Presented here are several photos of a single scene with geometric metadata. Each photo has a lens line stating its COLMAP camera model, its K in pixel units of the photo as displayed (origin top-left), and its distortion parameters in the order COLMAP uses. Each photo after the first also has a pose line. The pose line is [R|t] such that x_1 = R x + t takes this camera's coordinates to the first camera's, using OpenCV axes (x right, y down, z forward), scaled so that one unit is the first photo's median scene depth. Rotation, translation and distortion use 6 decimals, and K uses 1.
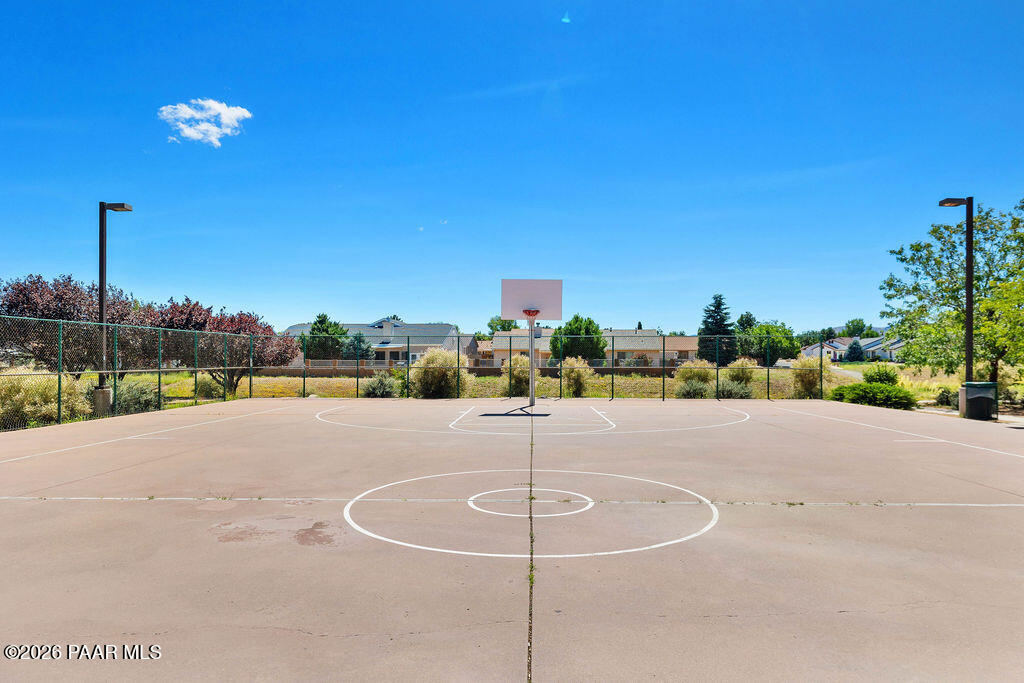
lens RADIAL K [[626.3, 0, 514.4], [0, 626.3, 354.7], [0, 0, 1]] dist [-0.000650, -0.000720]
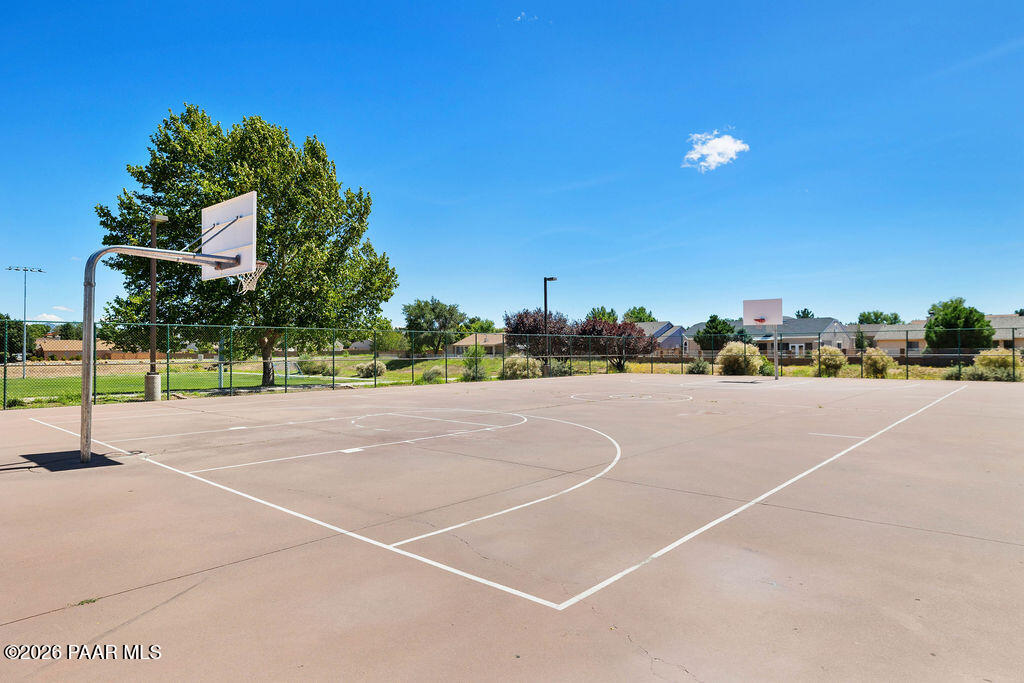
lens RADIAL K [[595.6, 0, 512.0], [0, 595.6, 341.5], [0, 0, 1]] dist [0.000169, -0.000013]
pose [[0.752682, -0.014921, -0.658215, 0.422792], [0.010493, 0.999888, -0.010668, -0.003005], [0.658301, 0.001123, 0.752754, -0.432787]]
